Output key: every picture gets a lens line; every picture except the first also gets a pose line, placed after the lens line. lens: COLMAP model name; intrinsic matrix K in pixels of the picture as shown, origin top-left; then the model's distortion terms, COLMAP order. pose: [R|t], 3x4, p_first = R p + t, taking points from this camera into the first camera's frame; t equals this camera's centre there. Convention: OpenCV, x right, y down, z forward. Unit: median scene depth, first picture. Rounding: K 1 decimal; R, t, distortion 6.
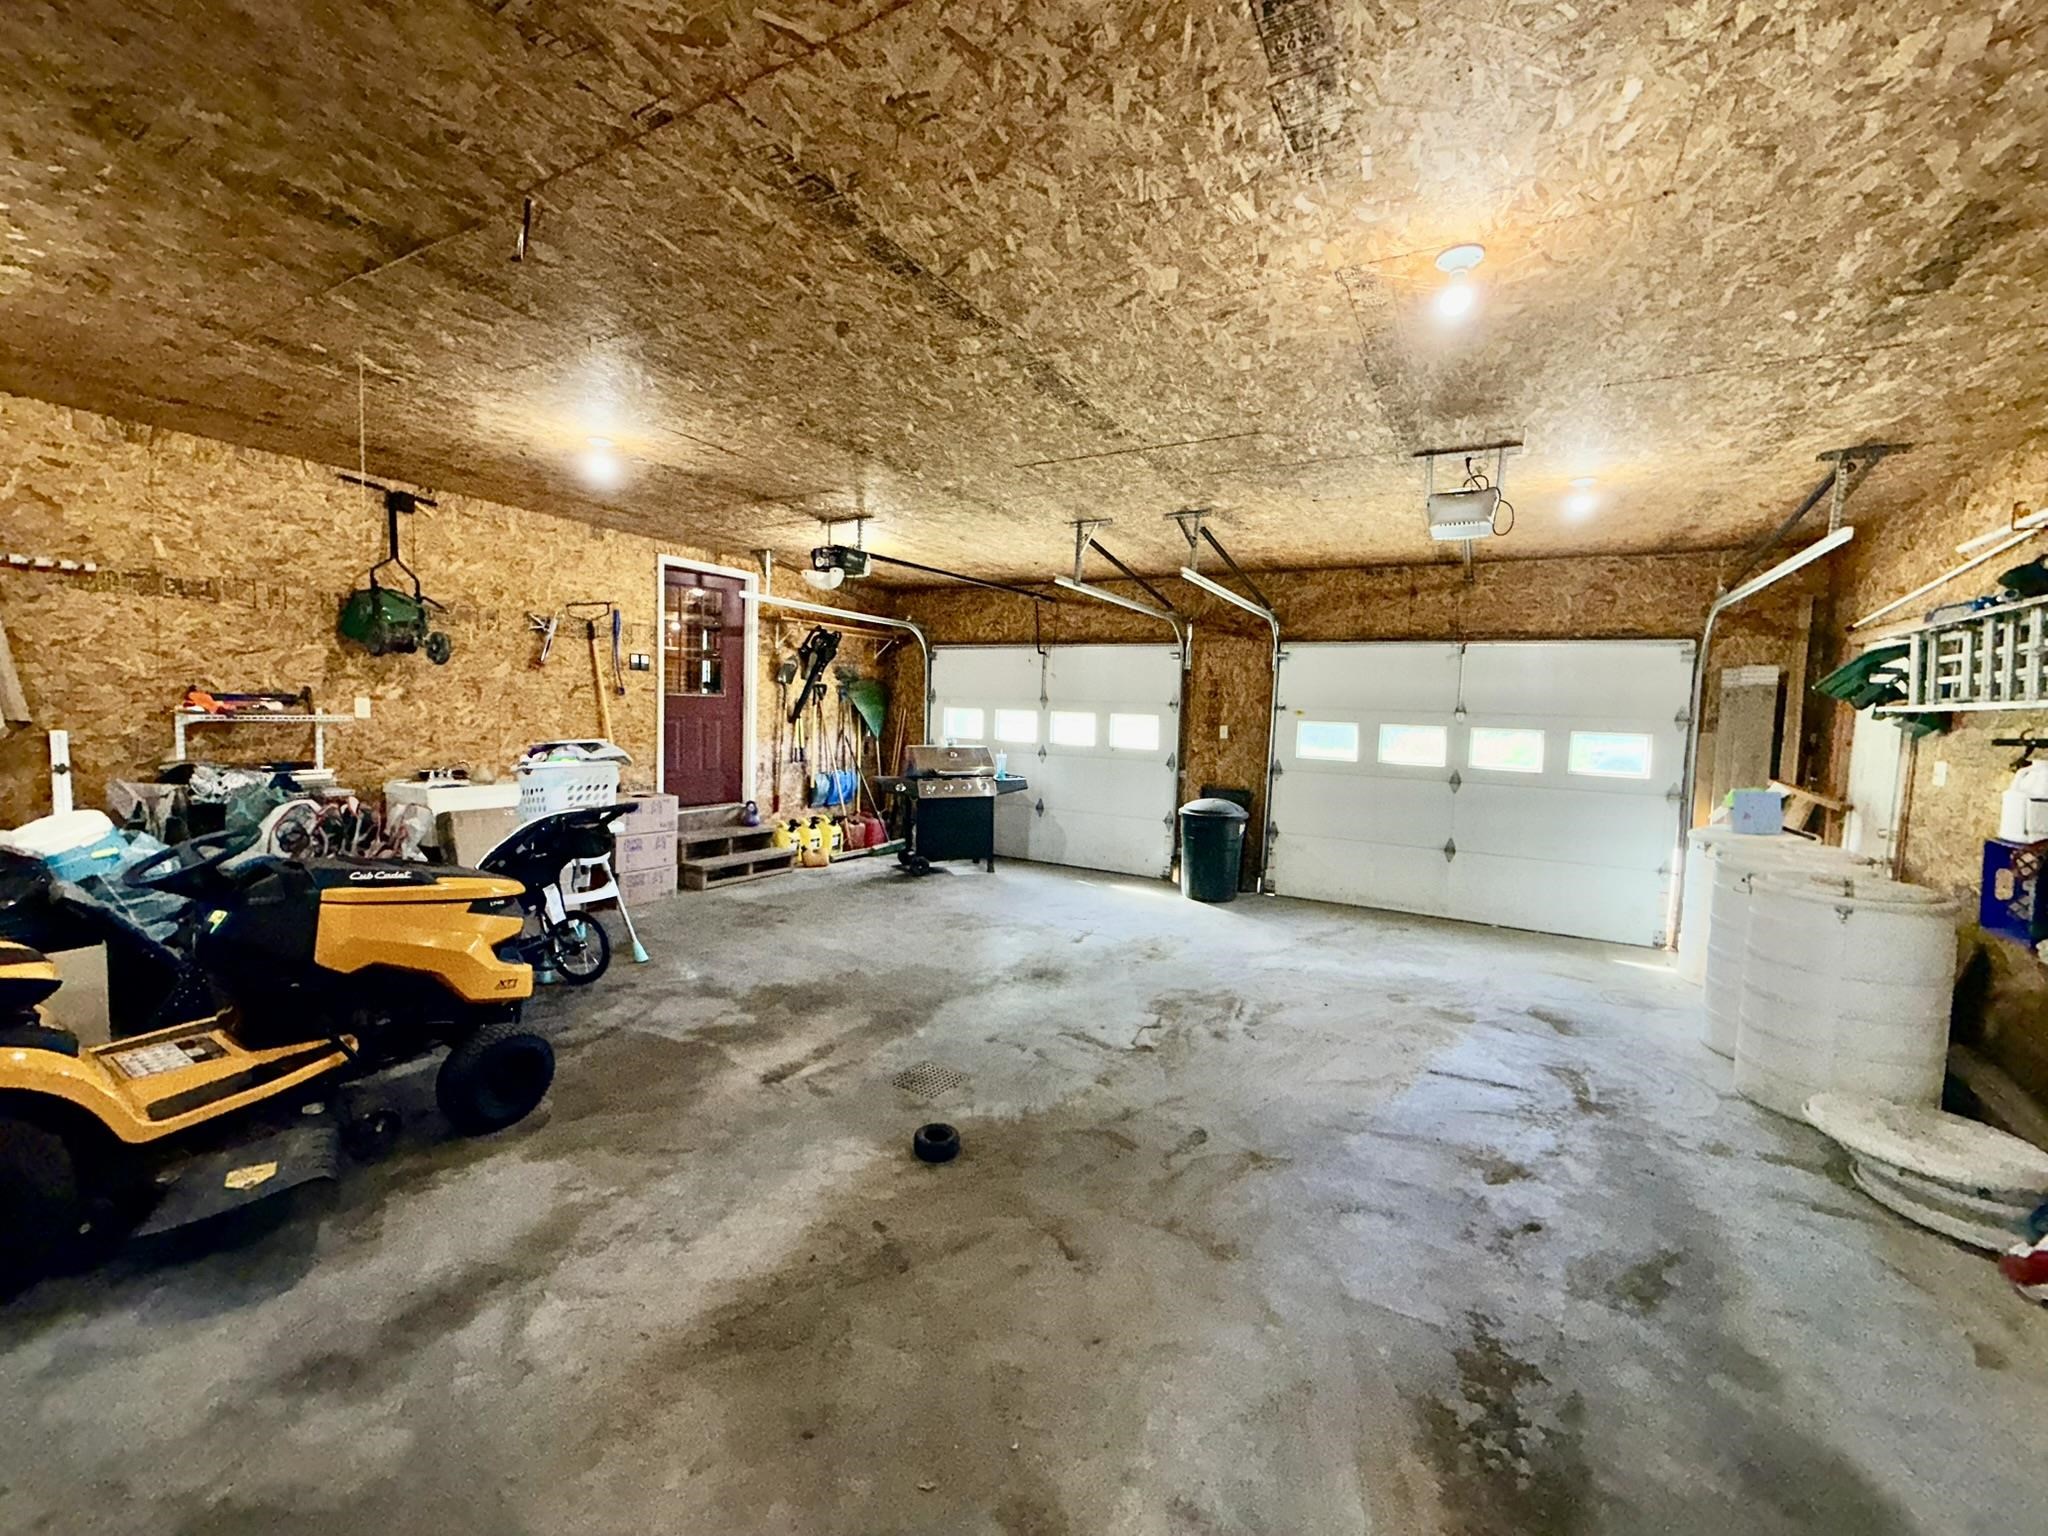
lens RADIAL K [[813.5, 0, 1028.4], [0, 813.5, 765.7], [0, 0, 1]] dist [-0.000429, -0.000120]
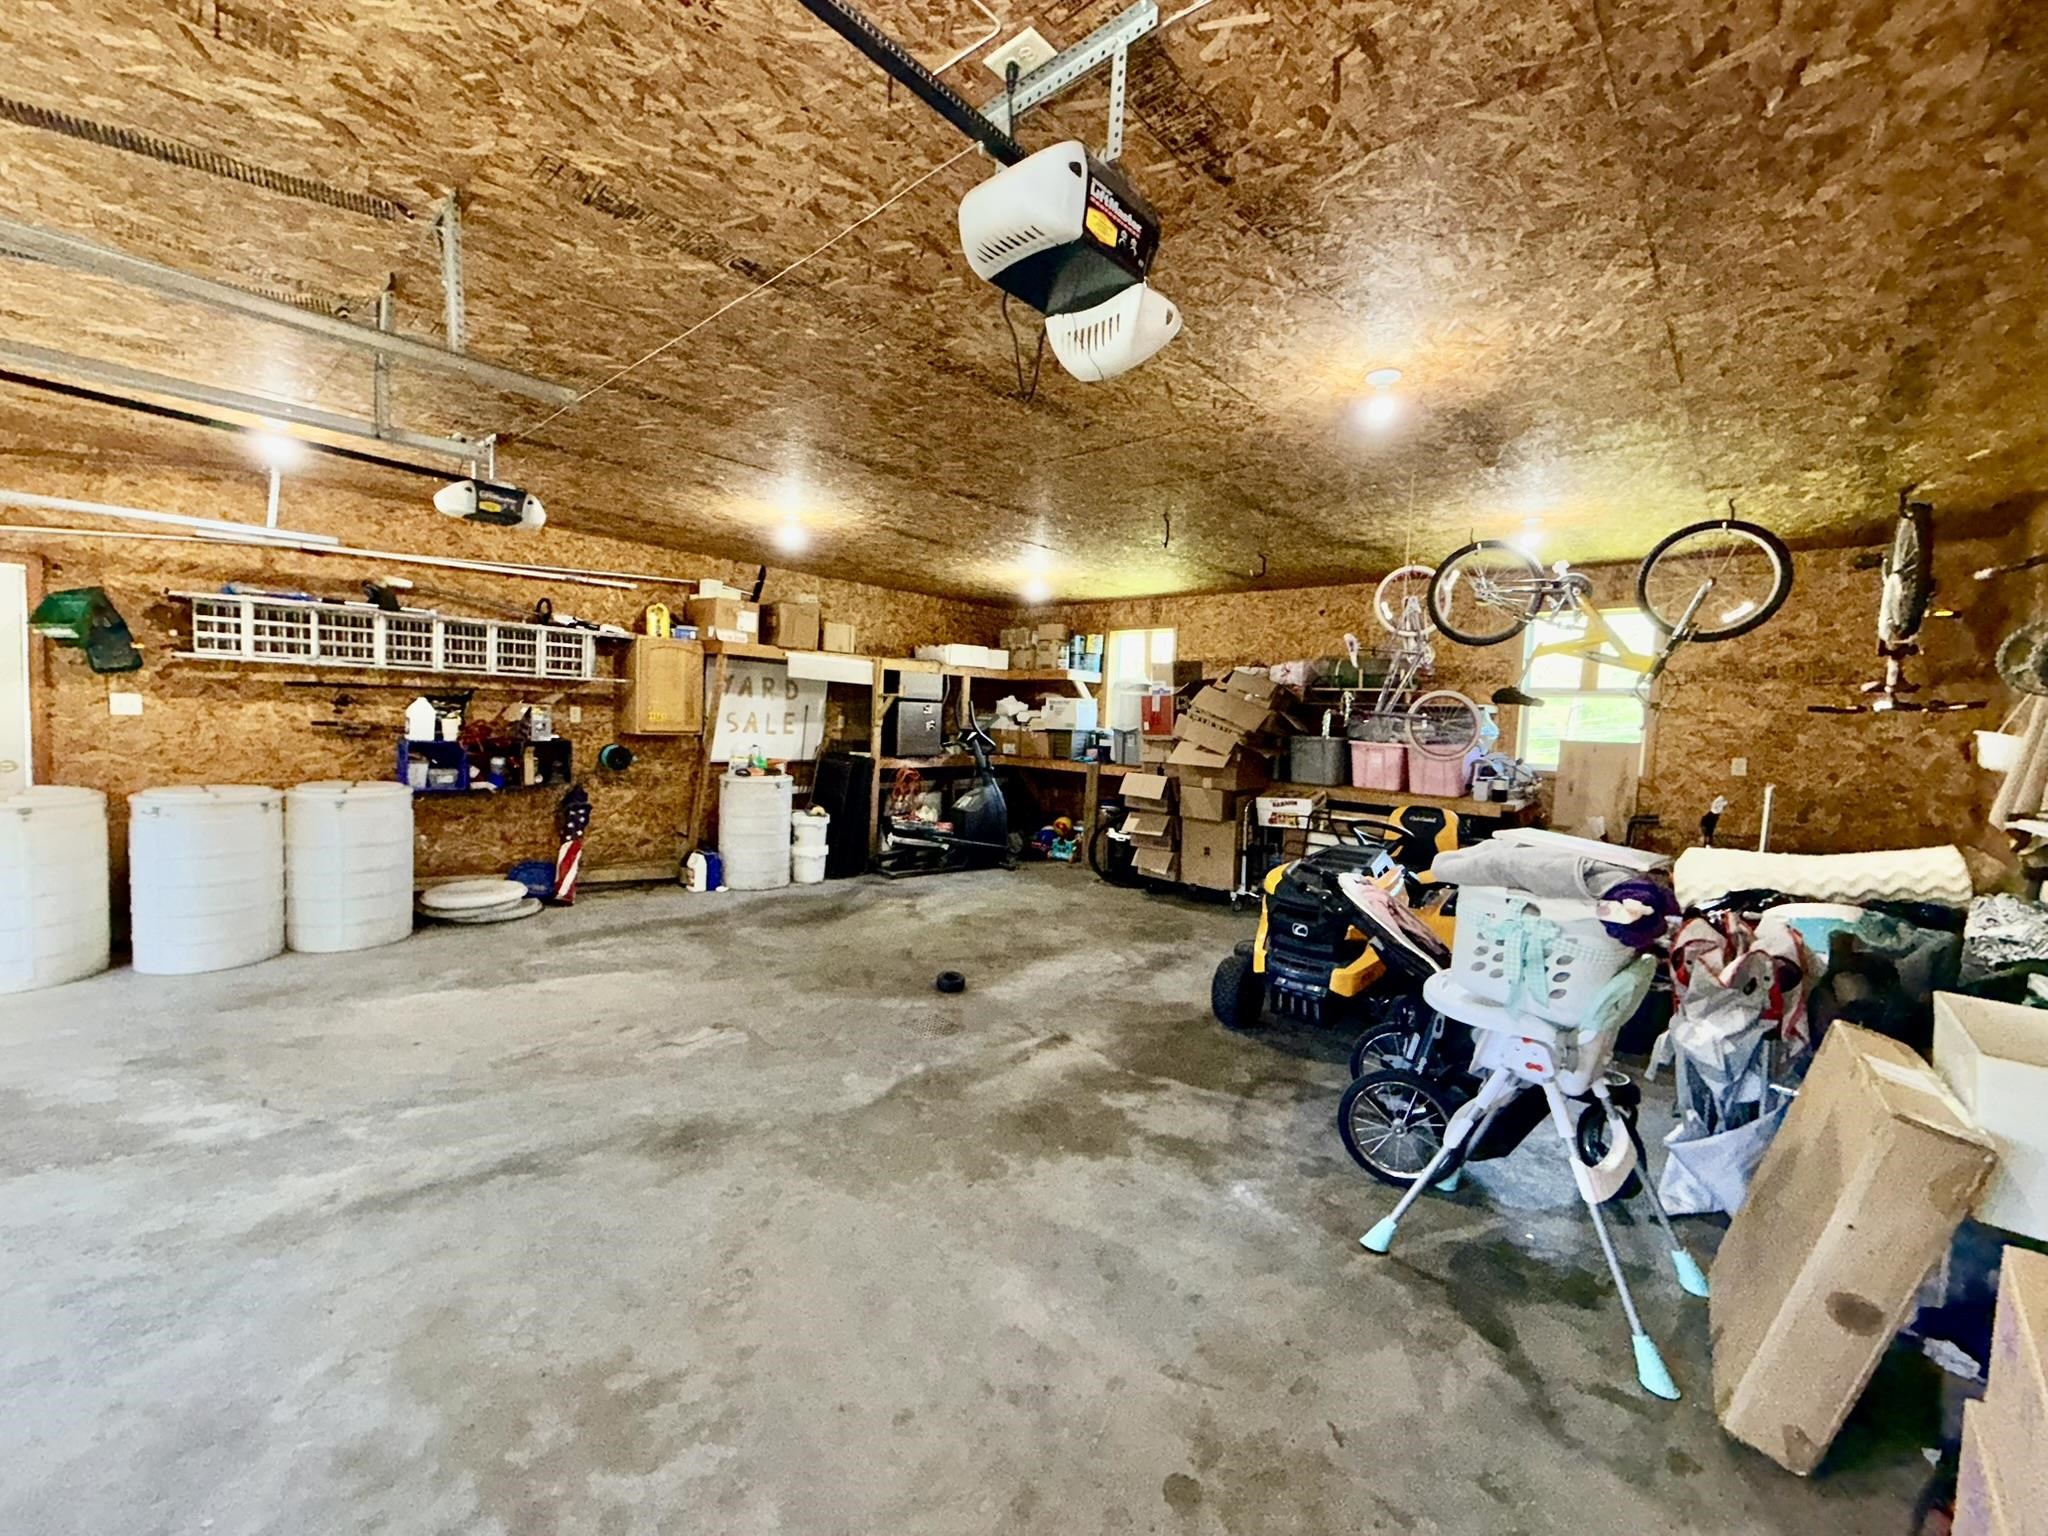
lens RADIAL K [[813.5, 0, 1021.4], [0, 813.5, 765.2], [0, 0, 1]] dist [-0.000429, -0.000120]
pose [[-0.971726, -0.090801, 0.217954, -0.432450], [-0.062304, 0.988988, 0.134242, -0.145375], [-0.227744, 0.116867, -0.966682, 1.900417]]
